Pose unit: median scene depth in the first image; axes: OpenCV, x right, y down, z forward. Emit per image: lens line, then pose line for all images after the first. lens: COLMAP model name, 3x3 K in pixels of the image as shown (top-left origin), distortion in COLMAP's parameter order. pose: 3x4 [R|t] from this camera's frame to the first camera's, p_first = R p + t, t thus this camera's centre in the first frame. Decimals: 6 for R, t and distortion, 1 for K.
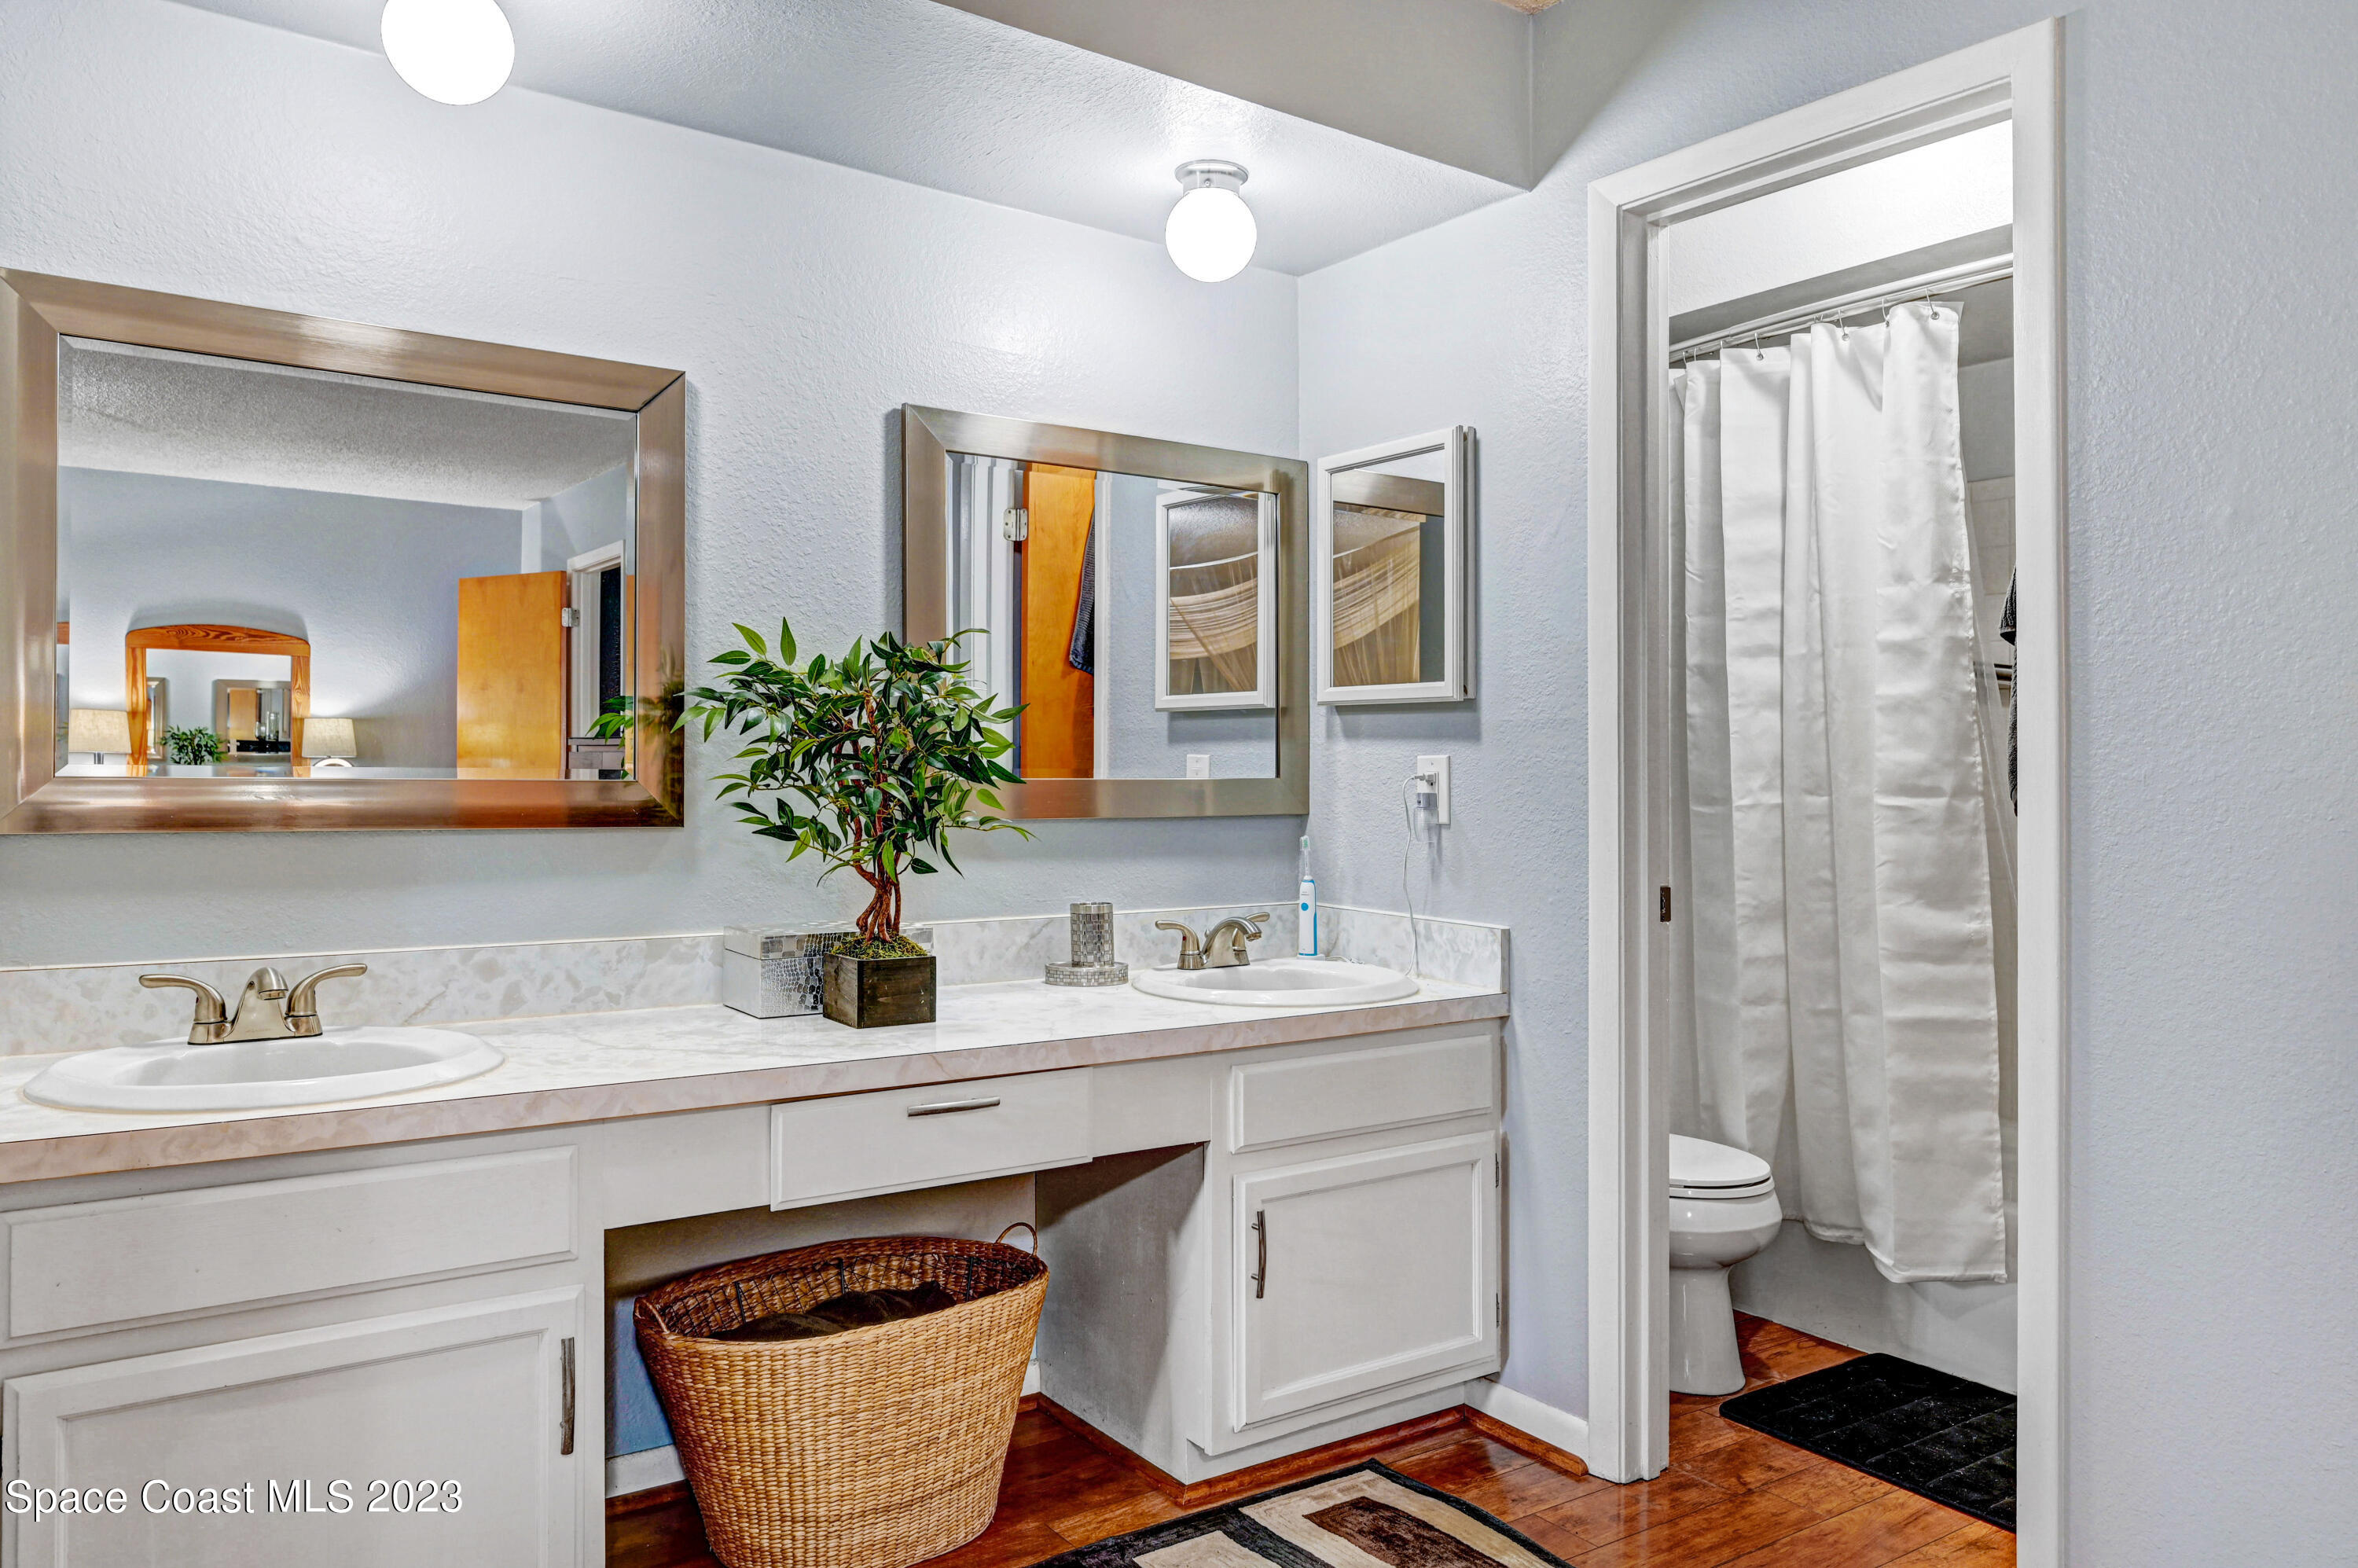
lens RADIAL K [[1409.0, 0, 1180.6], [0, 1409.0, 715.5], [0, 0, 1]] dist [-0.000515, -0.000470]
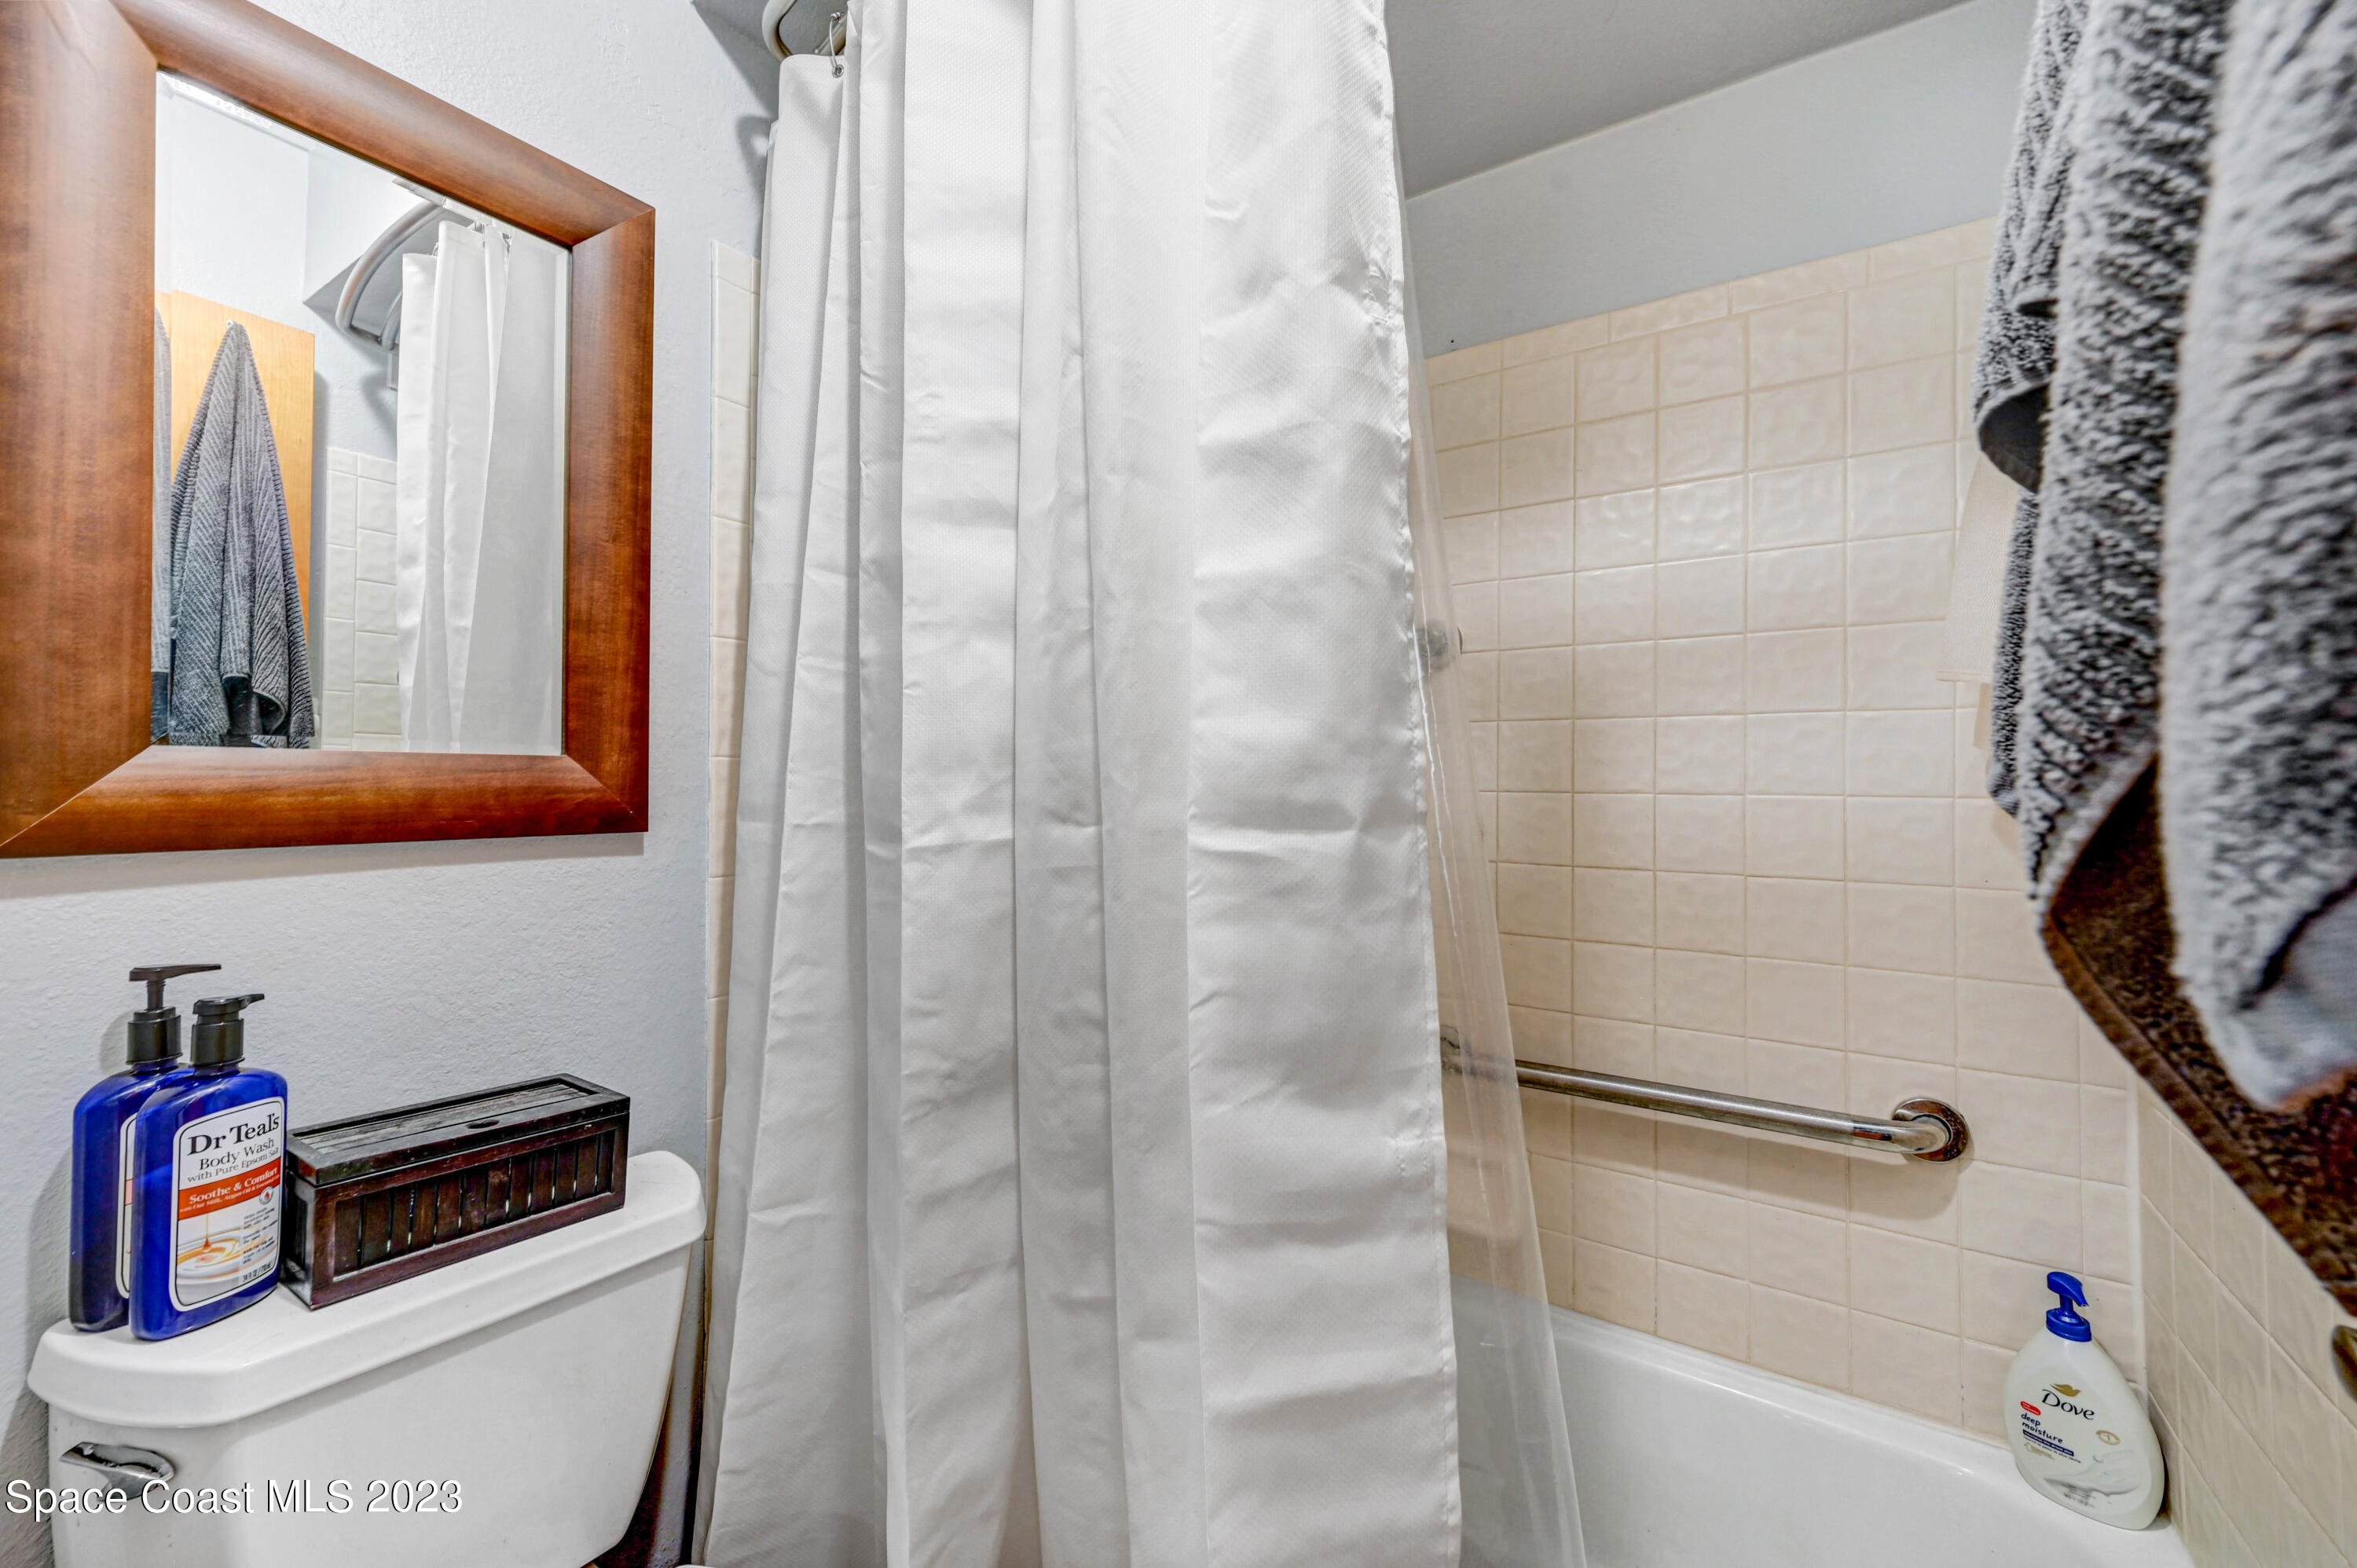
lens RADIAL K [[927.6, 0, 1167.3], [0, 927.6, 778.1], [0, 0, 1]] dist [-0.001407, -0.000160]
pose [[0.912506, -0.001582, 0.409060, 0.367420], [-0.011206, 0.999521, 0.028864, 0.034455], [-0.408909, -0.030922, 0.912051, 0.739327]]
